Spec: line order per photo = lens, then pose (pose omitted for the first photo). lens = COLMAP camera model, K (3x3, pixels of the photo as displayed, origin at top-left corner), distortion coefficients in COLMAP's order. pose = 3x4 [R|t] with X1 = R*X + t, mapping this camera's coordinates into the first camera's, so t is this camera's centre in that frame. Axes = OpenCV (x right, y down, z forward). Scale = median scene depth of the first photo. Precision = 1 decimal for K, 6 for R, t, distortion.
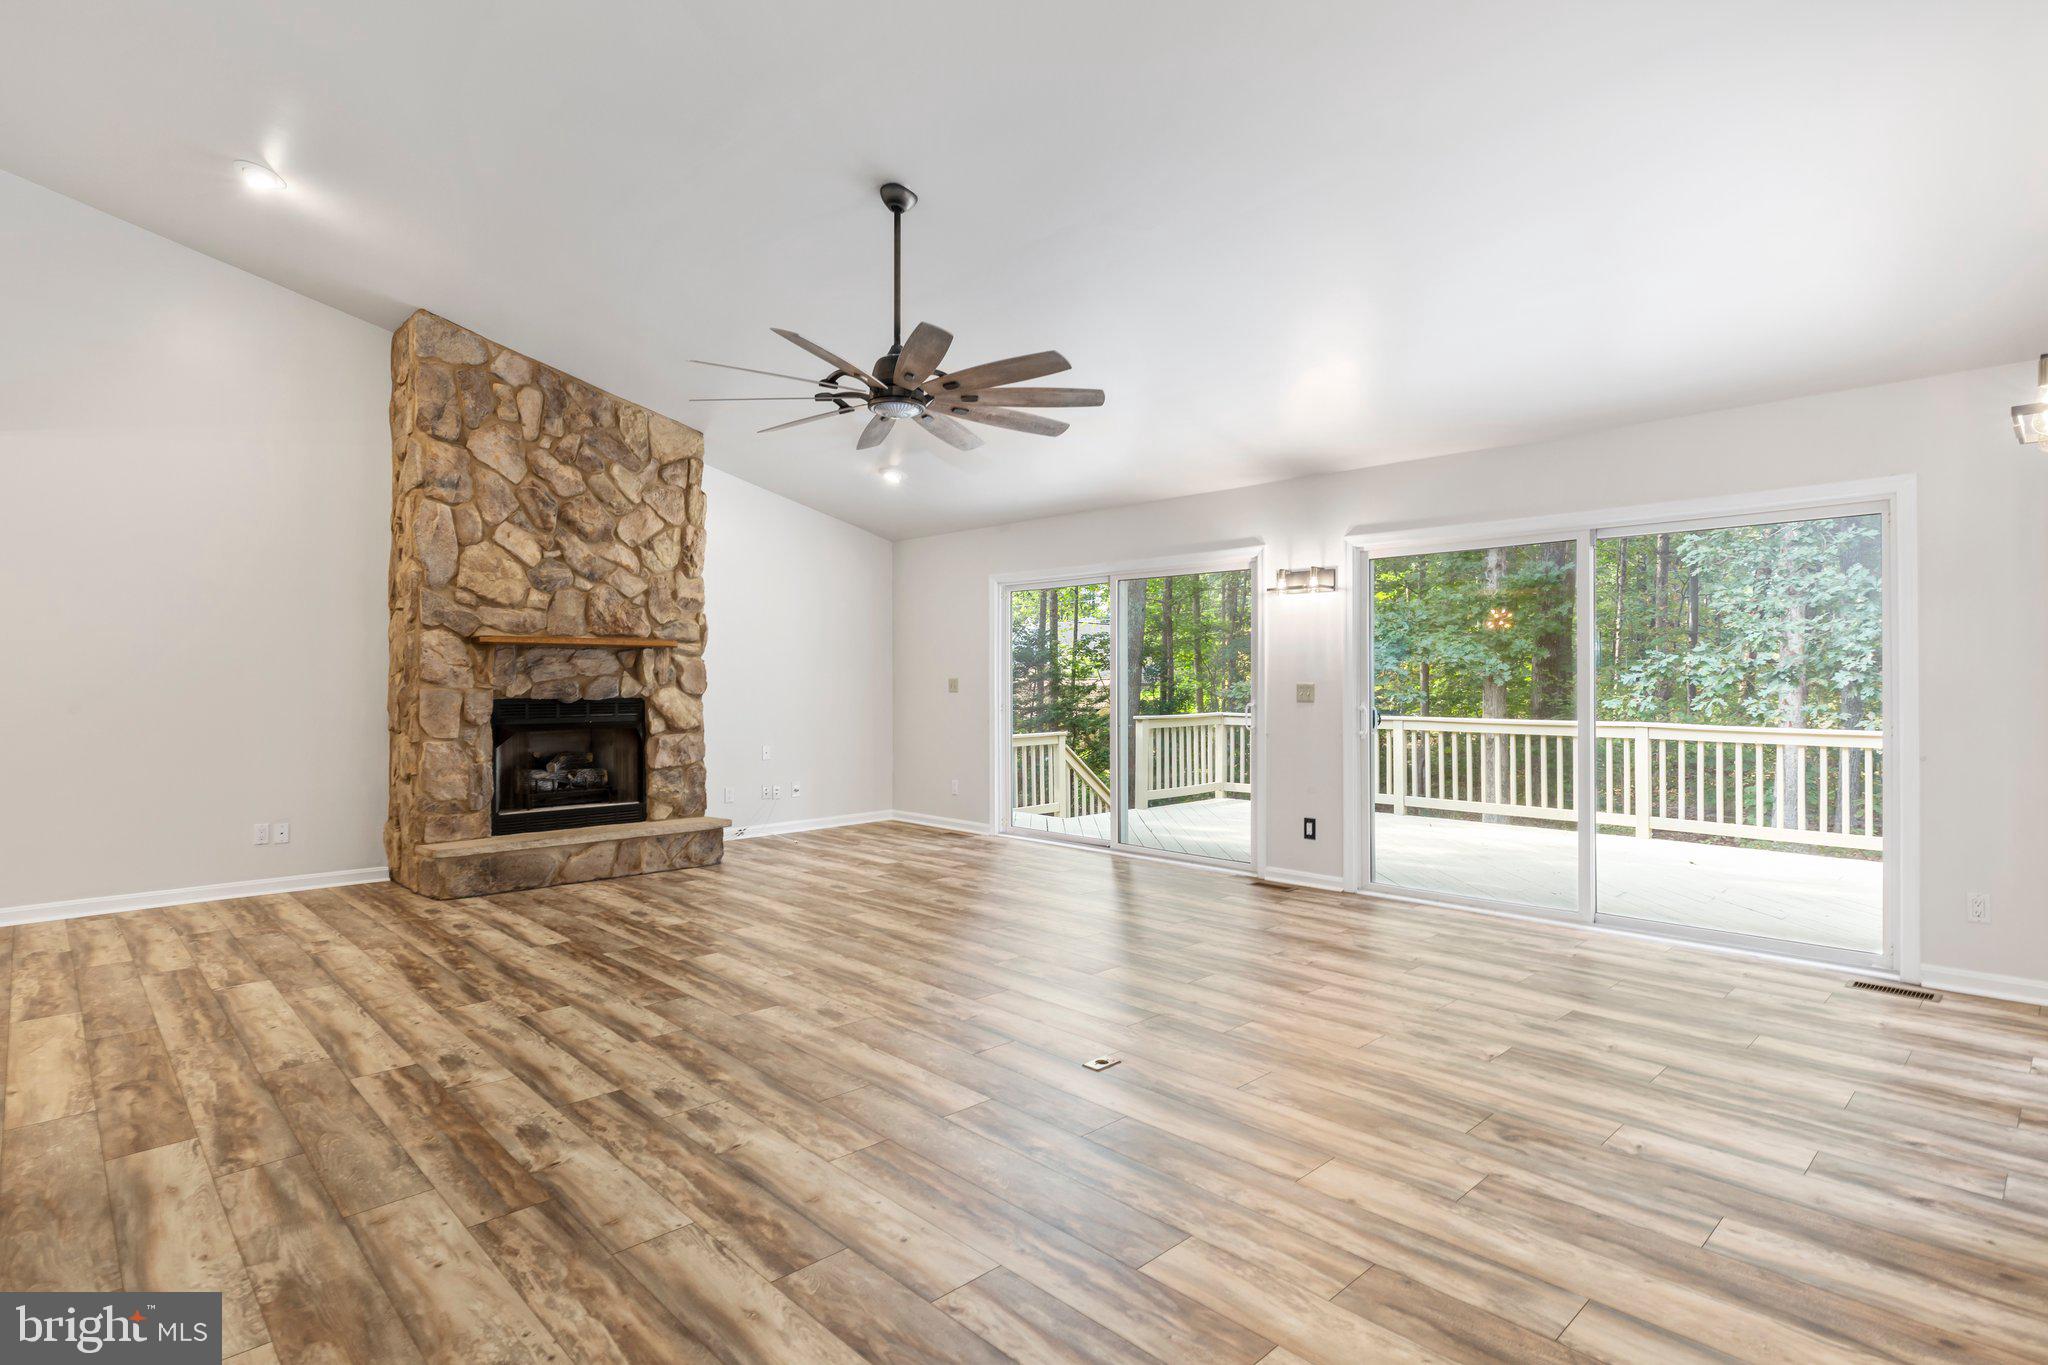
lens RADIAL K [[1030.8, 0, 1005.8], [0, 1030.8, 676.3], [0, 0, 1]] dist [-0.002081, 0.001156]
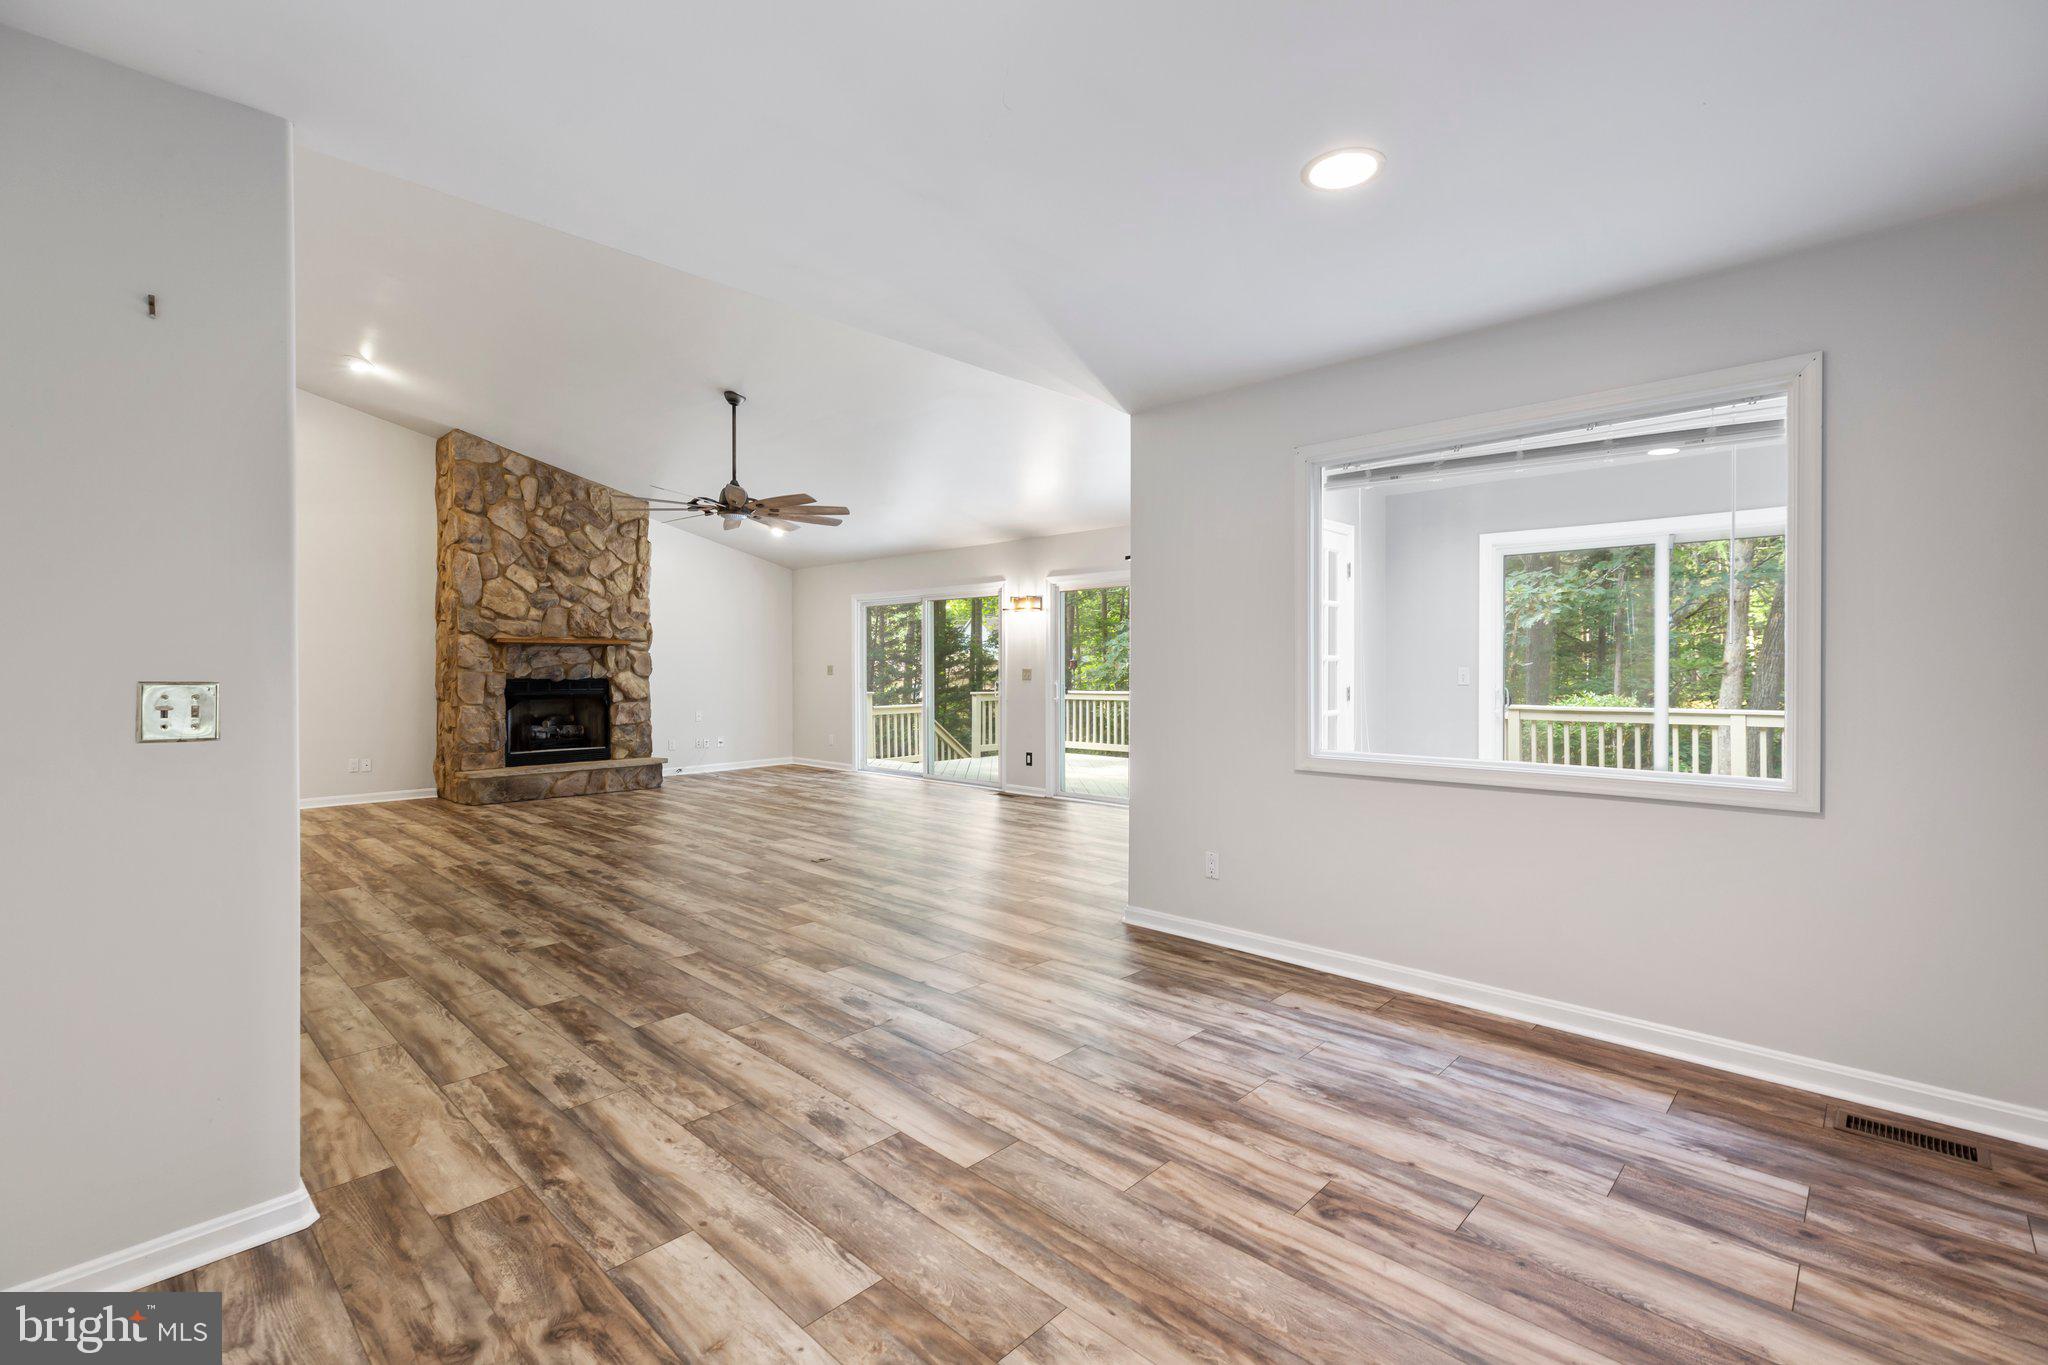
lens RADIAL K [[923.3, 0, 1020.0], [0, 923.3, 673.0], [0, 0, 1]] dist [0.005048, 0.000582]
pose [[0.999049, -0.000923, 0.043594, 0.217621], [0.000479, 0.999948, 0.010191, -0.000473], [-0.043601, -0.010160, 0.998997, -0.429756]]
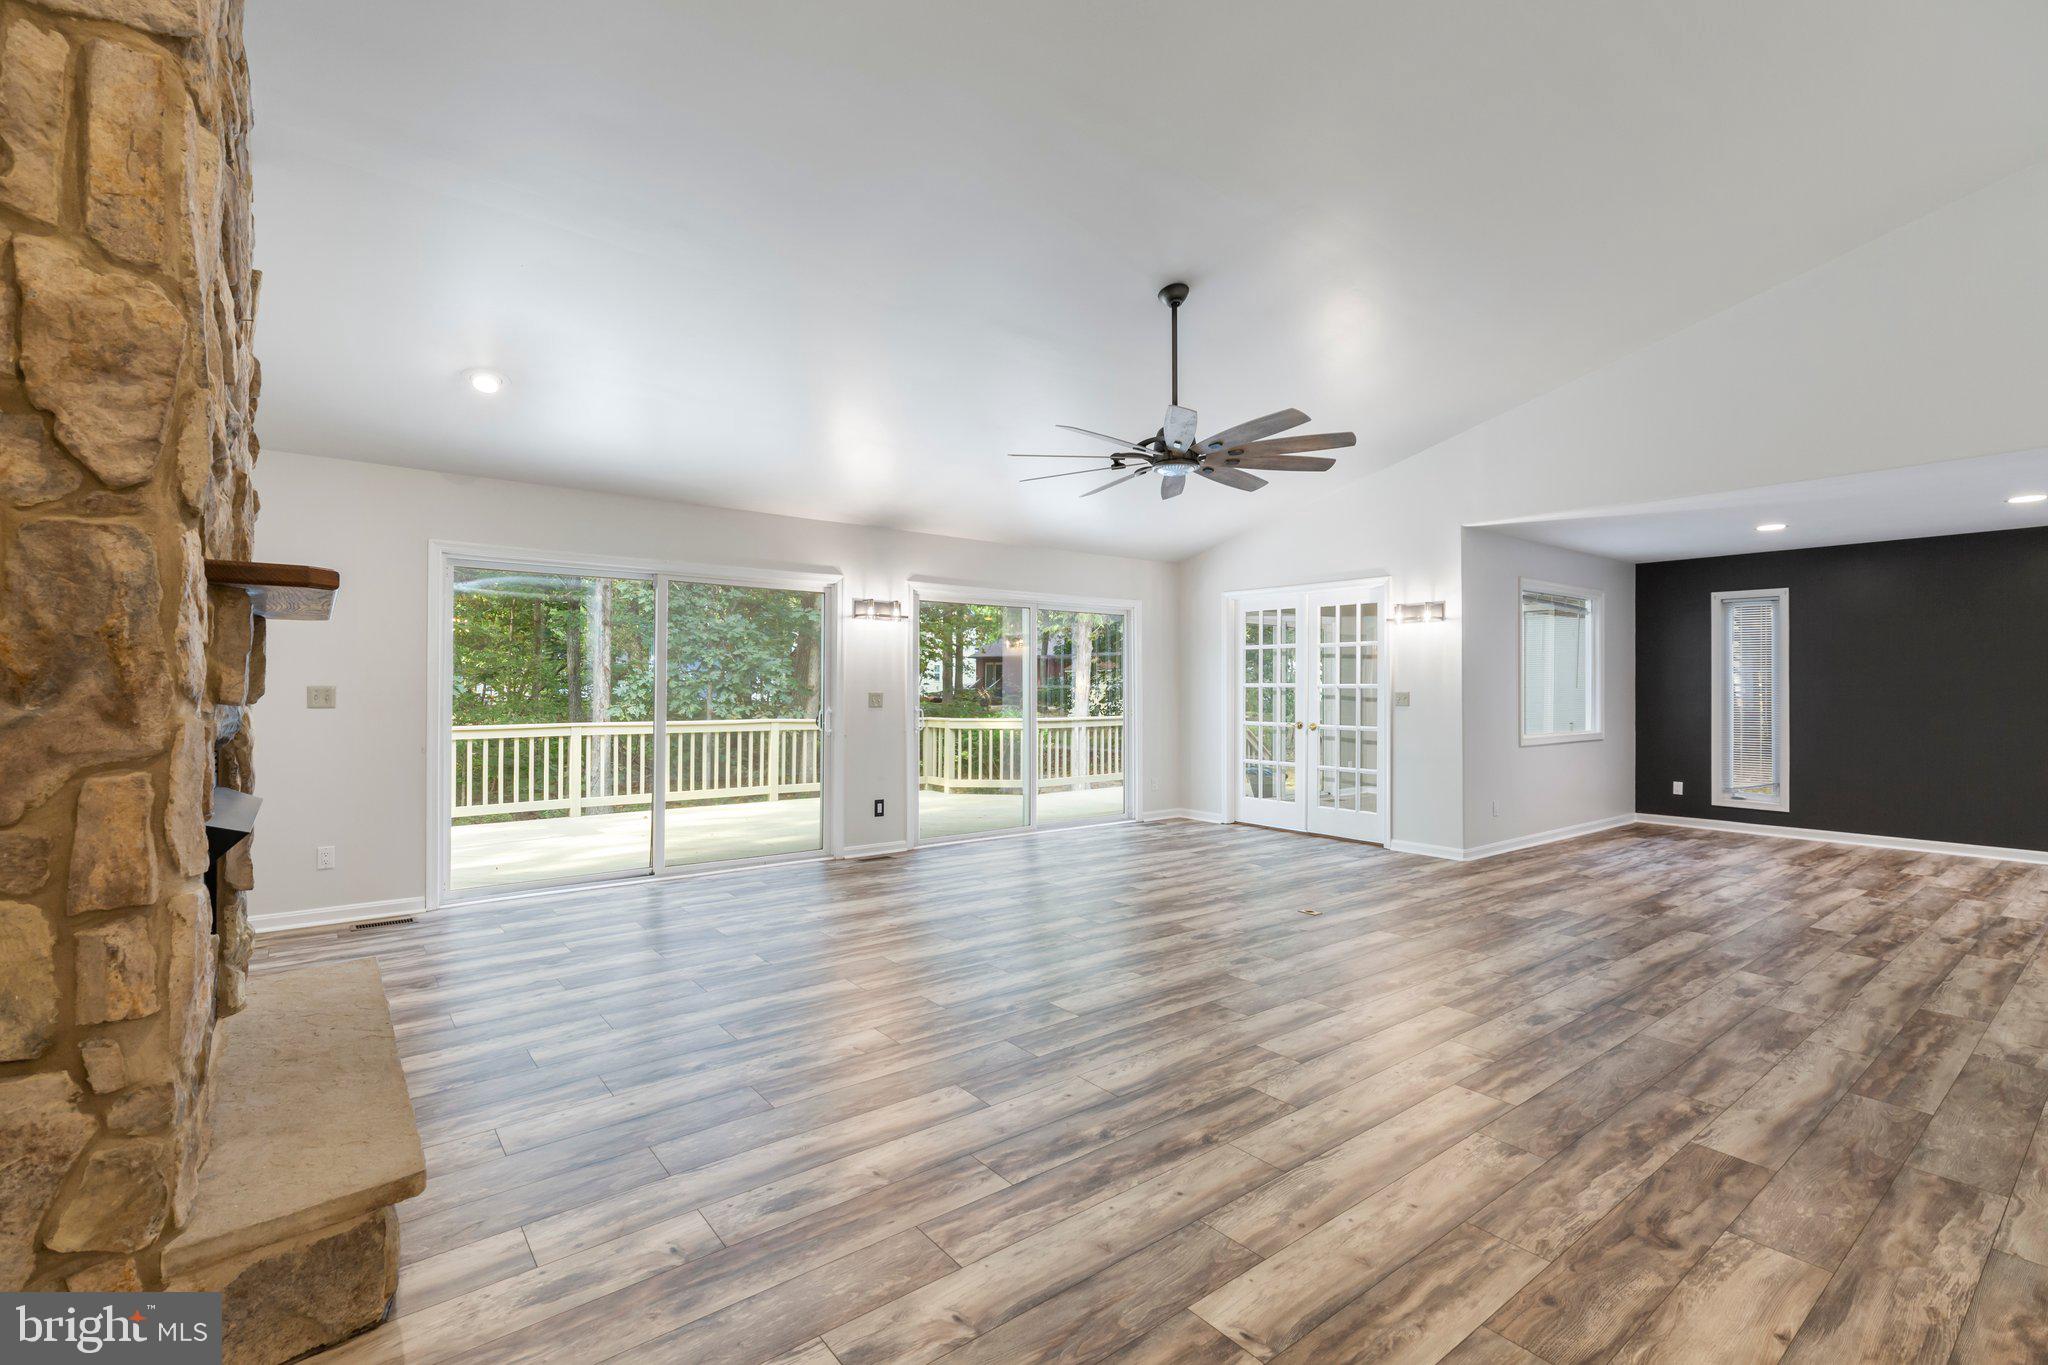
lens RADIAL K [[923.3, 0, 1020.0], [0, 923.3, 673.0], [0, 0, 1]] dist [0.005048, 0.000582]
pose [[0.091530, 0.016197, 0.995671, -0.809209], [-0.006197, 0.999858, -0.015695, 0.000258], [-0.995783, -0.004734, 0.091618, 0.722573]]
